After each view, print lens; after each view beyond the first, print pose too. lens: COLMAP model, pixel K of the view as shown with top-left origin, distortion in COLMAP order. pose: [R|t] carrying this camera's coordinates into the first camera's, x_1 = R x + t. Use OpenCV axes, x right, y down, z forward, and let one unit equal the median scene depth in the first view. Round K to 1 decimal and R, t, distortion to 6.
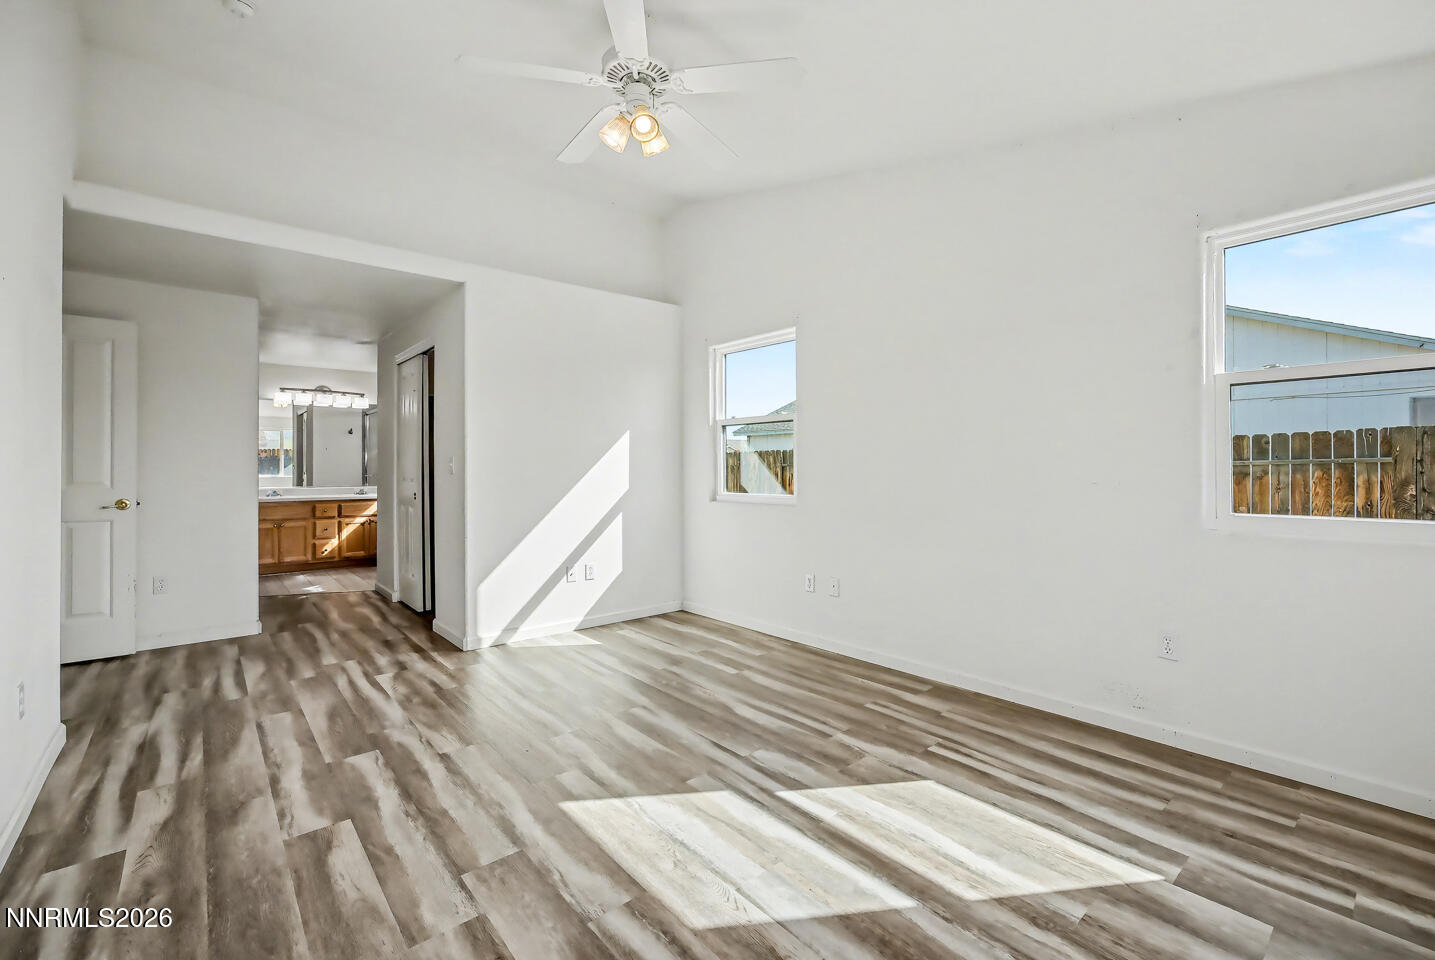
lens RADIAL K [[588.3, 0, 720.3], [0, 588.3, 475.2], [0, 0, 1]] dist [-0.001805, 0.000437]
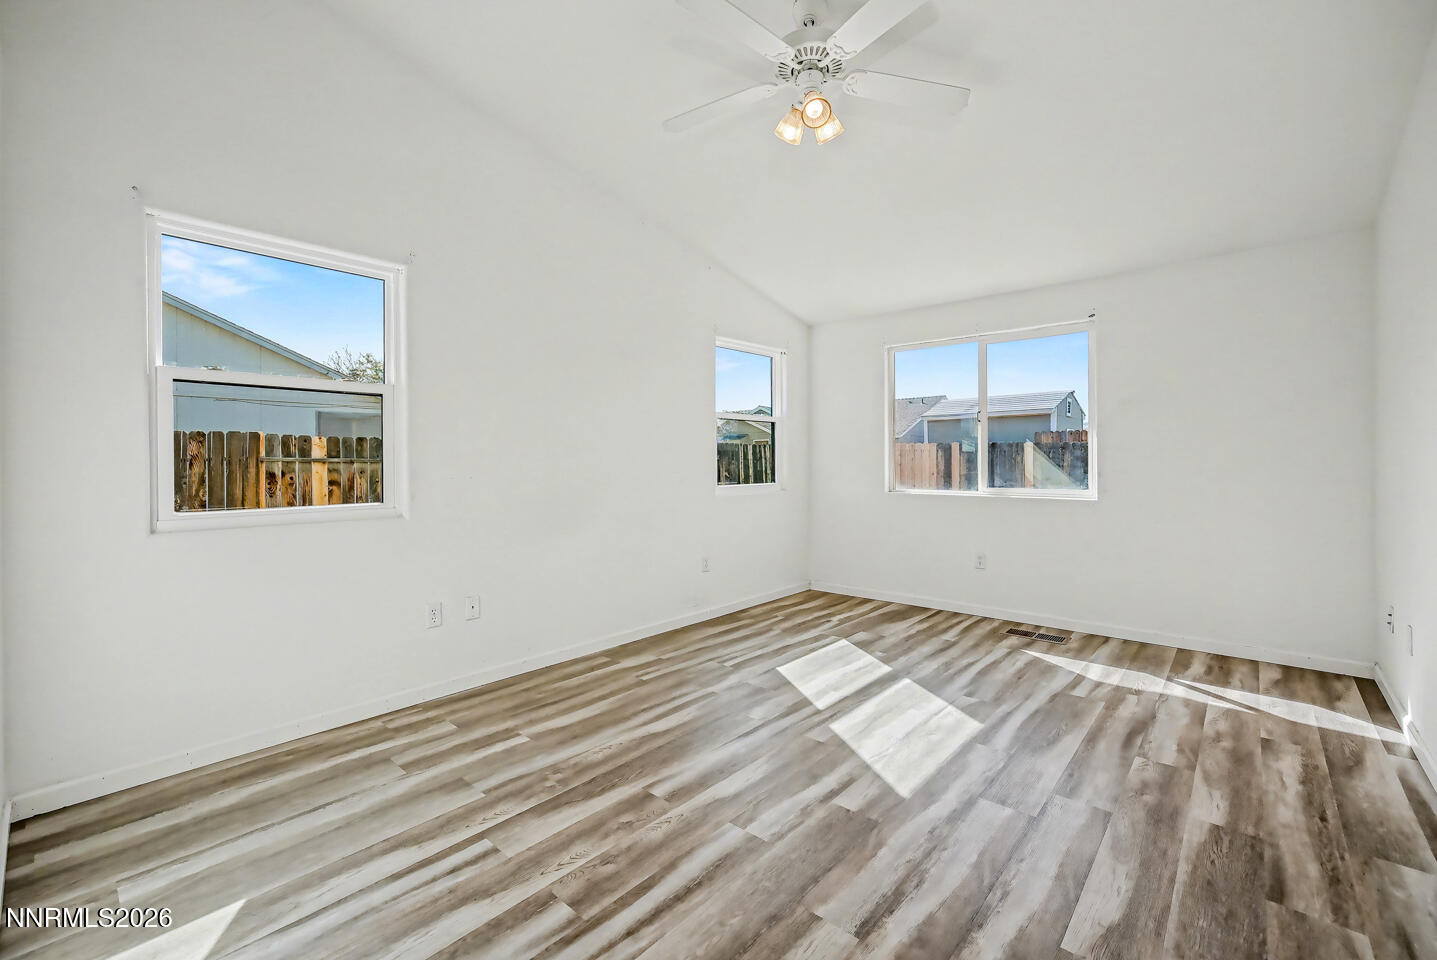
lens RADIAL K [[589.1, 0, 723.7], [0, 589.1, 468.6], [0, 0, 1]] dist [-0.001805, 0.000437]
pose [[-0.113077, -0.000266, 0.993586, -1.020777], [0.009649, 0.999953, 0.001365, 0.003844], [-0.993539, 0.009742, -0.113069, 1.171567]]
